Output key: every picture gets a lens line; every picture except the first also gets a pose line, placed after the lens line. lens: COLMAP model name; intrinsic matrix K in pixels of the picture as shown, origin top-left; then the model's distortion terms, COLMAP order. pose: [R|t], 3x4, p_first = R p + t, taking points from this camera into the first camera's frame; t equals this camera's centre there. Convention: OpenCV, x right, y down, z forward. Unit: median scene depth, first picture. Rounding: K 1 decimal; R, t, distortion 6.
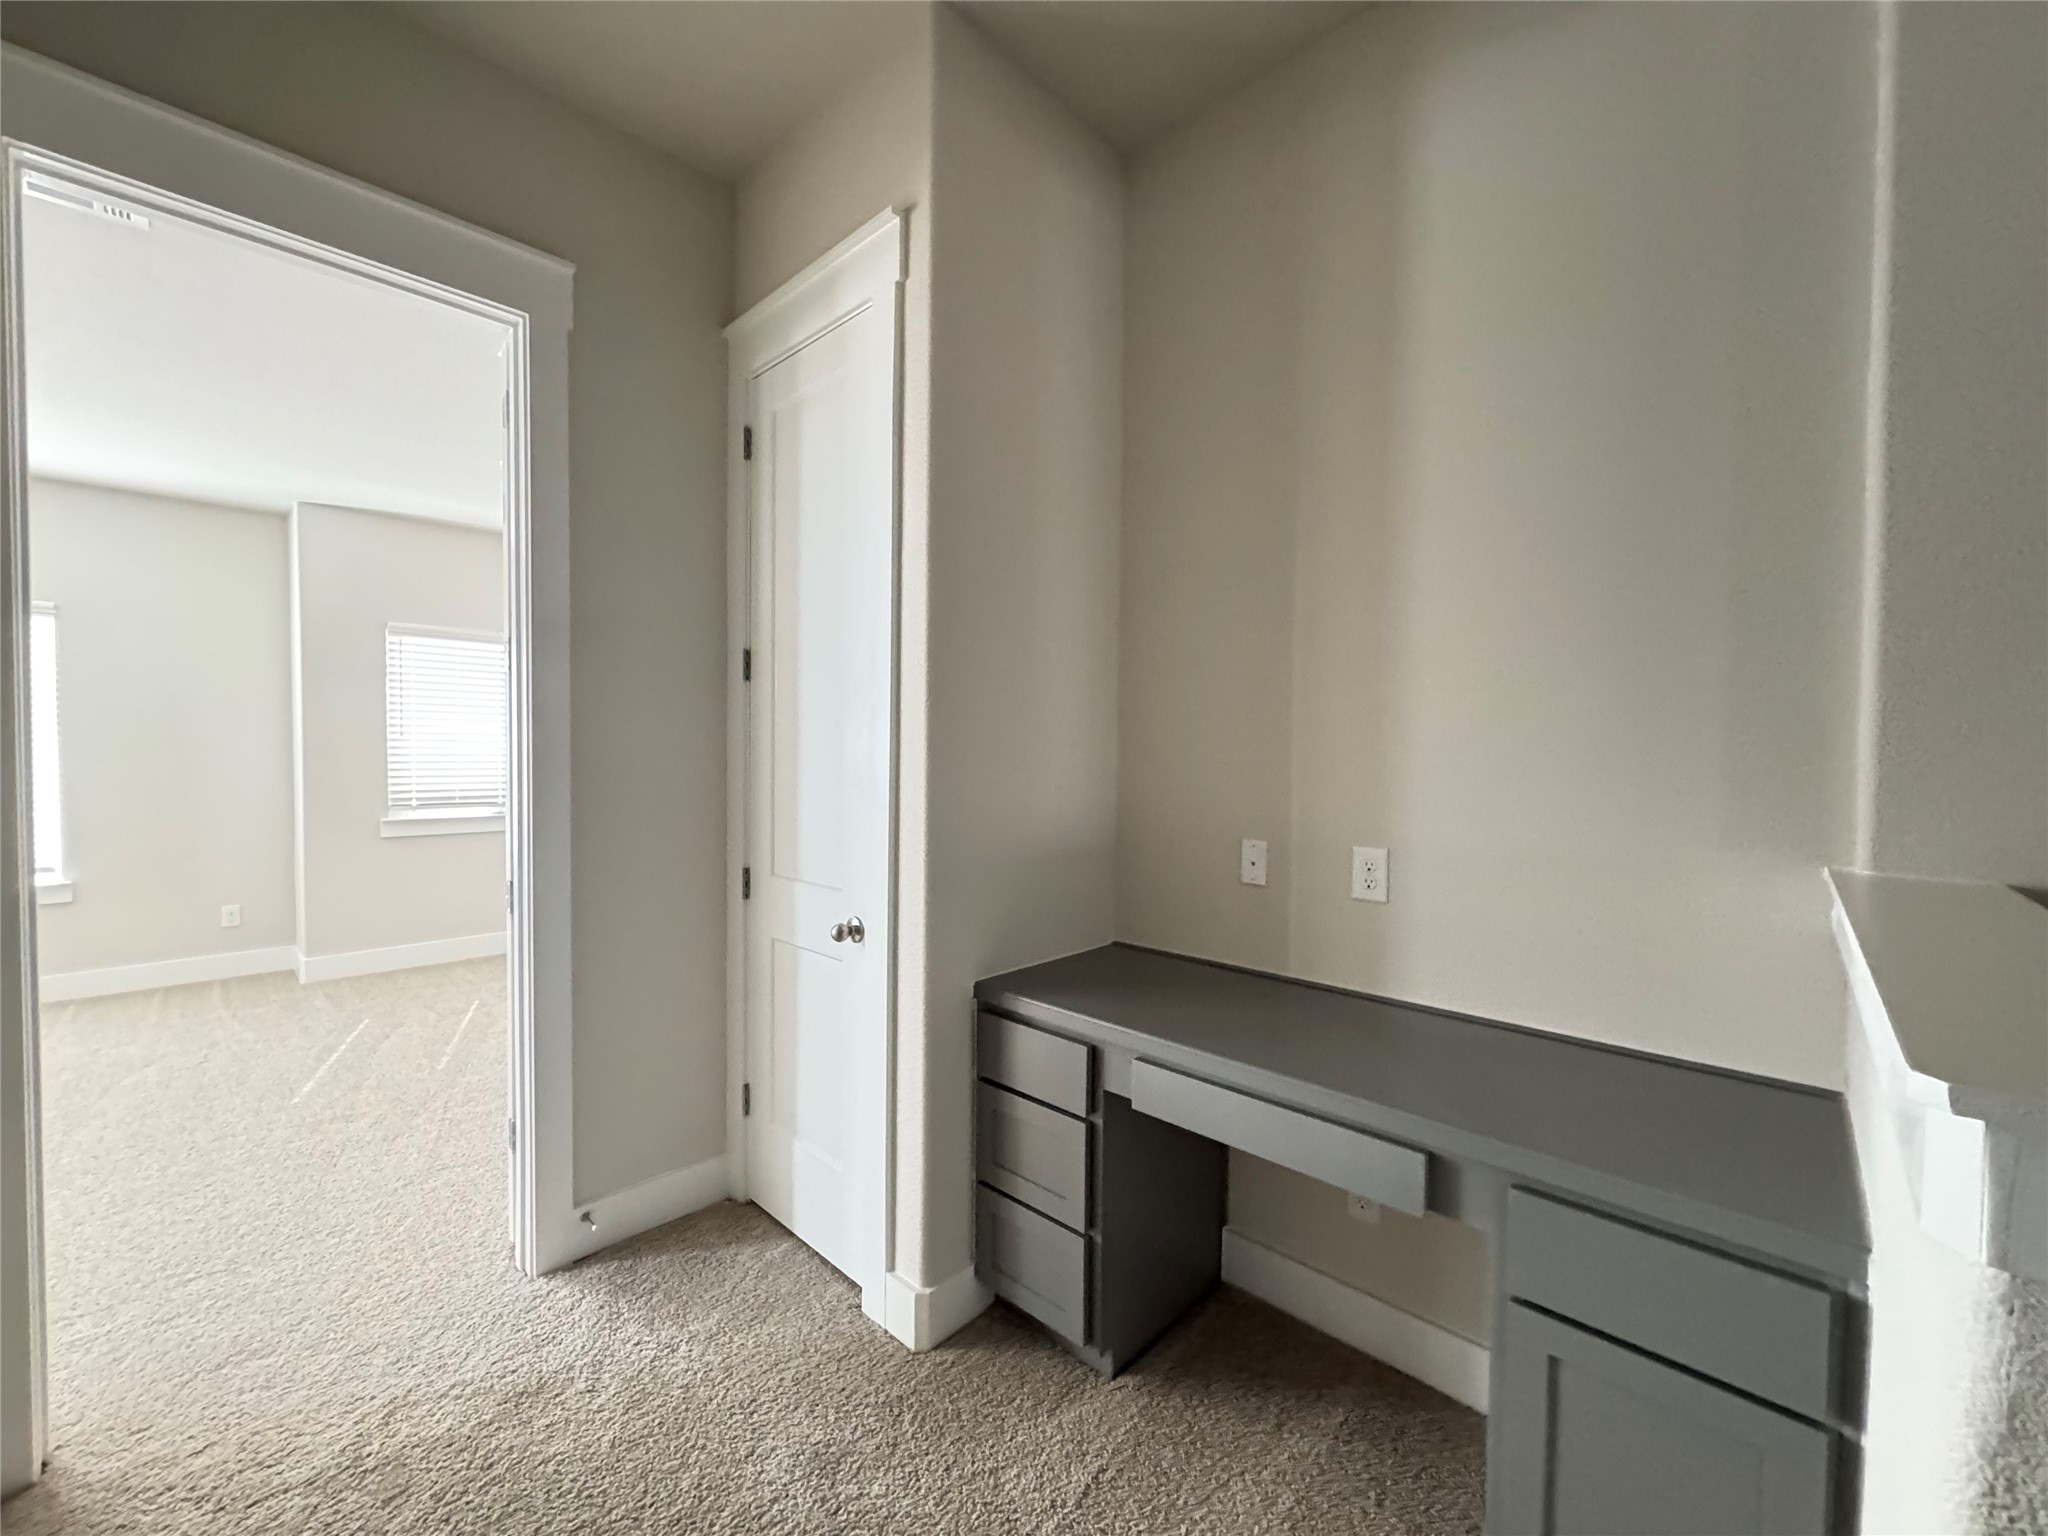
lens RADIAL K [[819.6, 0, 1024.0], [0, 819.6, 768.0], [0, 0, 1]] dist [0.000233, -0.000131]
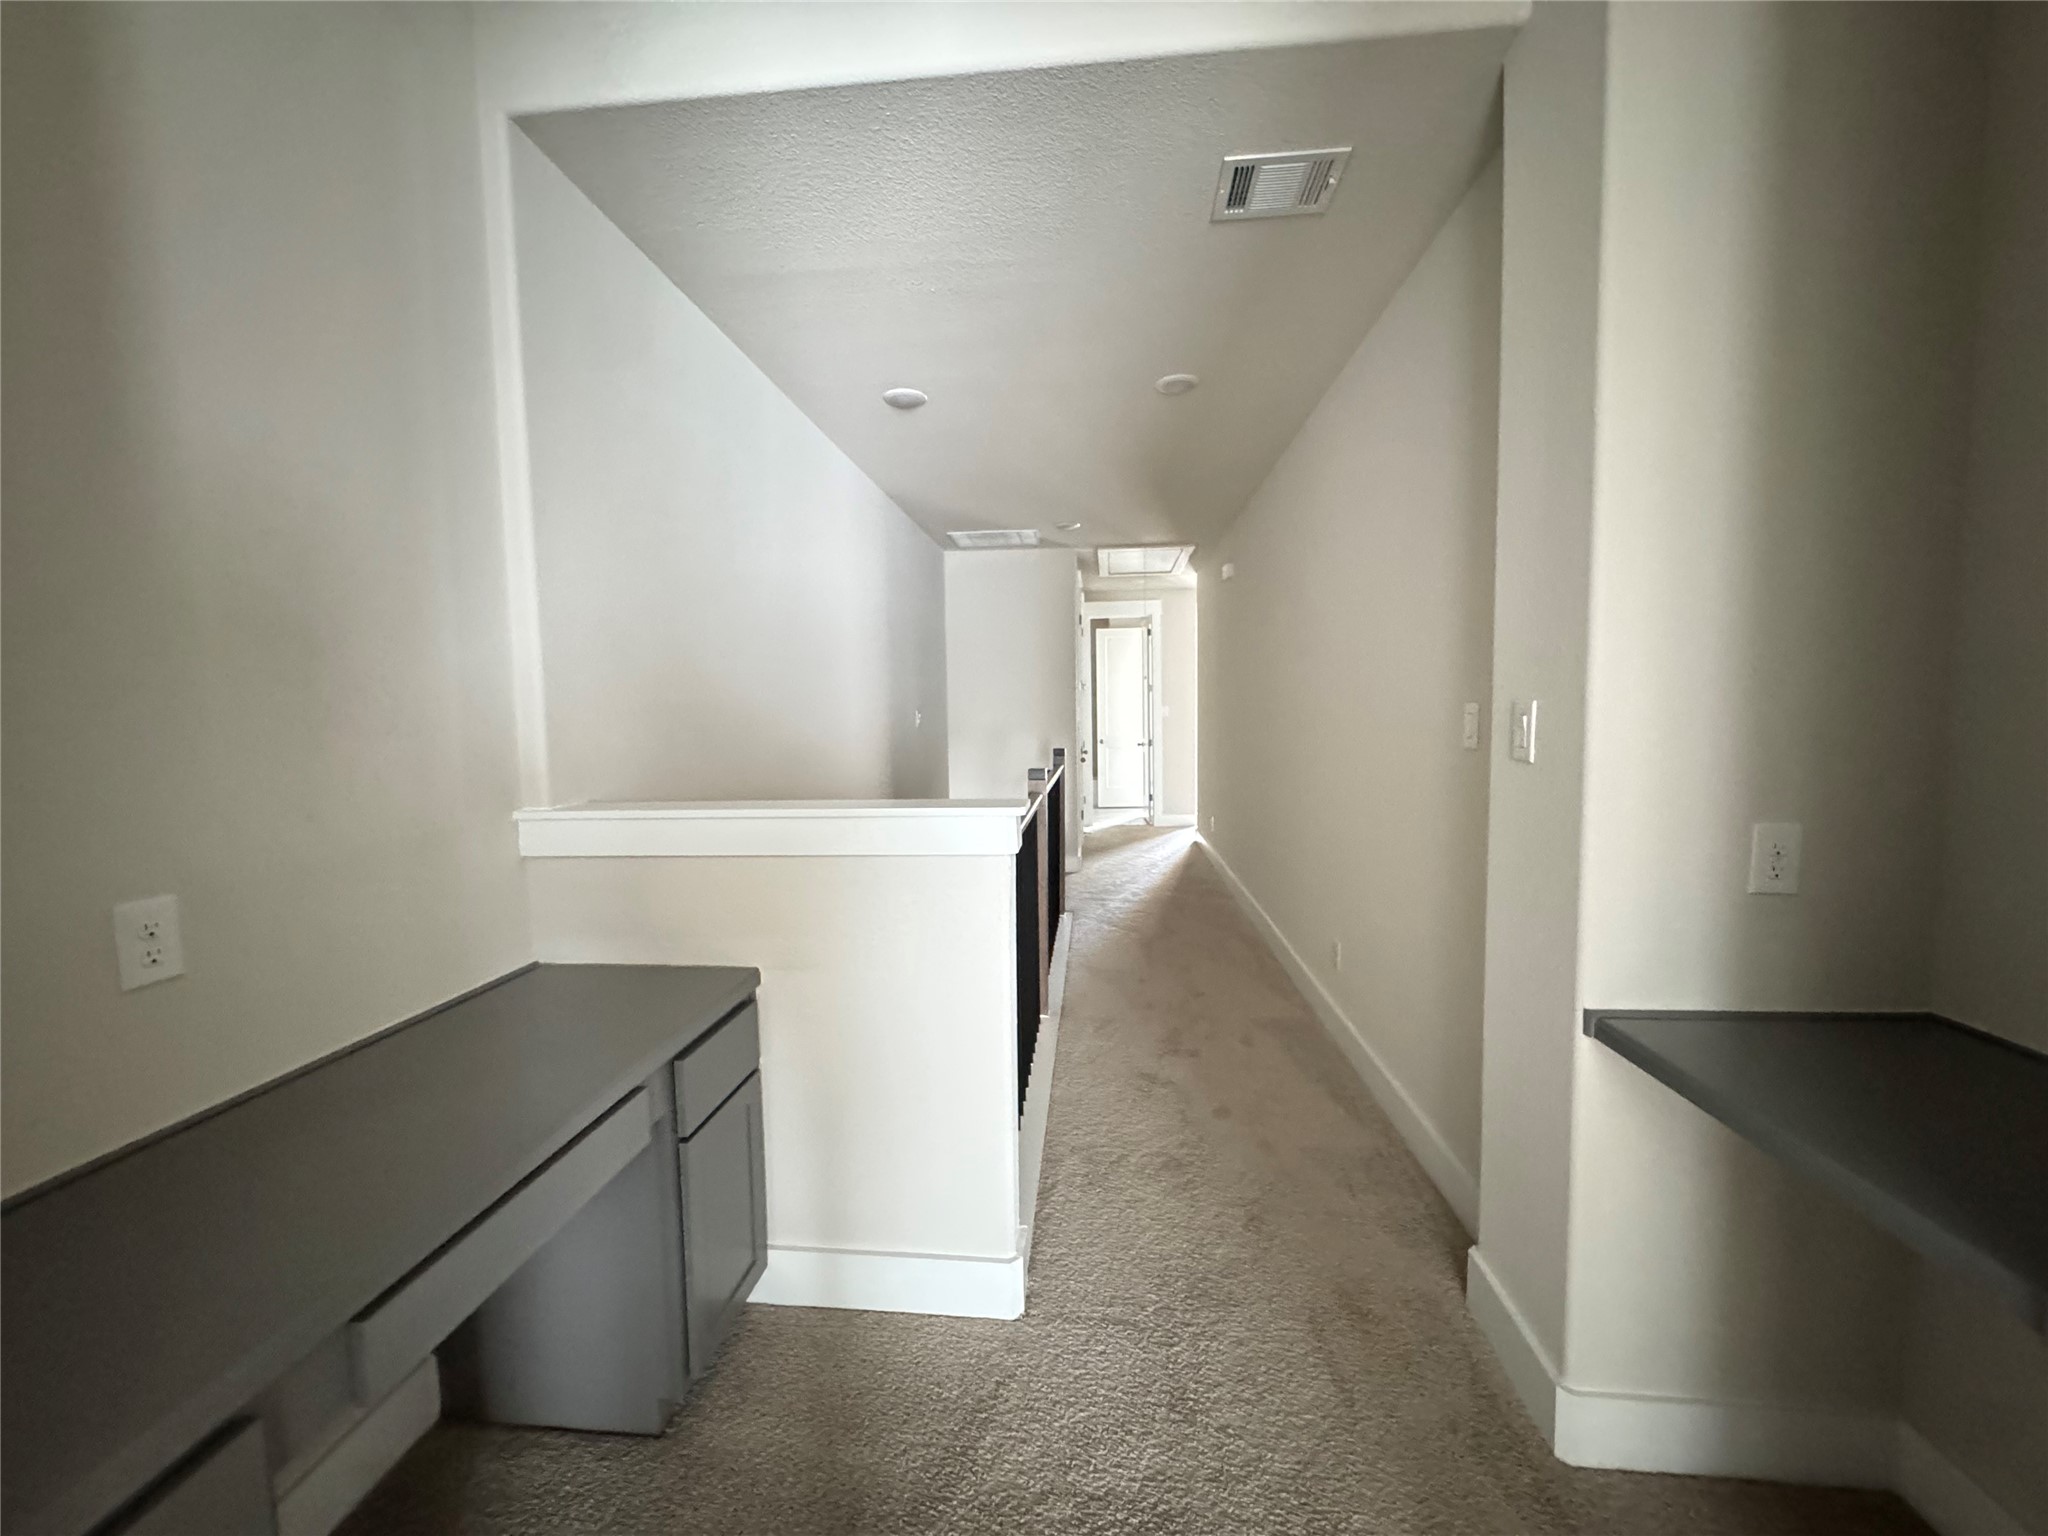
lens RADIAL K [[819.6, 0, 1024.0], [0, 819.6, 768.0], [0, 0, 1]] dist [0.000233, -0.000131]
pose [[-0.619662, -0.054666, 0.782963, -0.513349], [0.034158, 0.994748, 0.096486, -0.043896], [-0.784125, 0.086533, -0.614540, 0.910160]]
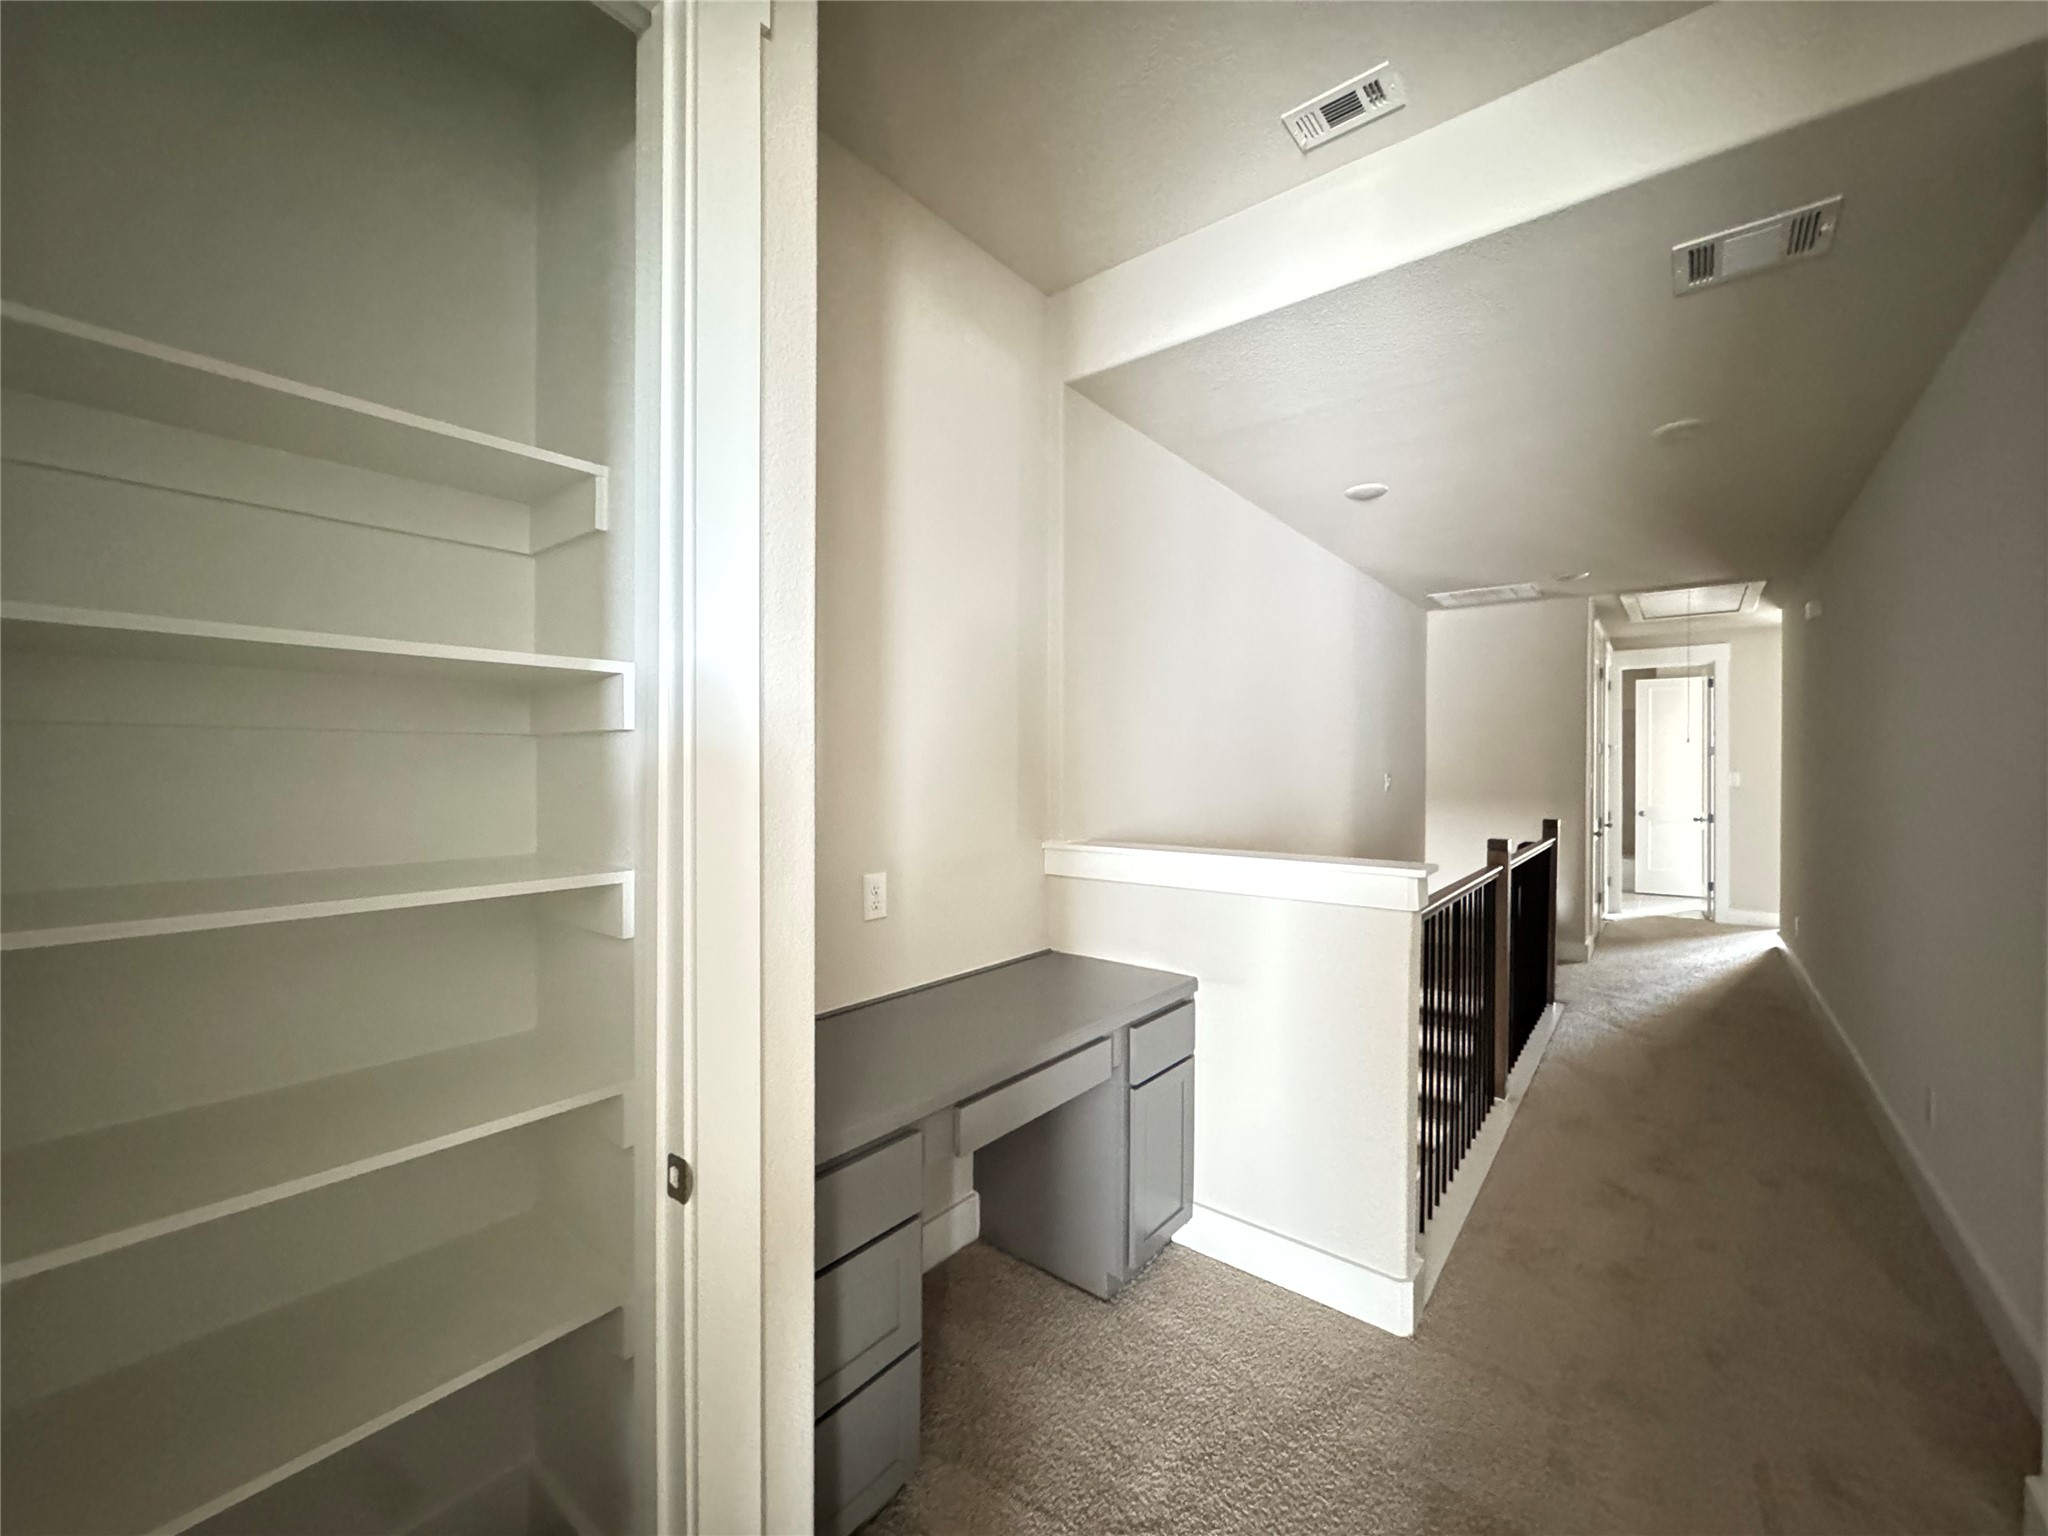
lens RADIAL K [[819.6, 0, 1024.0], [0, 819.6, 768.0], [0, 0, 1]] dist [0.000233, -0.000131]
pose [[-0.086593, -0.010900, 0.996184, -0.829279], [0.023473, 0.999640, 0.012978, -0.071086], [-0.995967, 0.024507, -0.086306, 0.947827]]
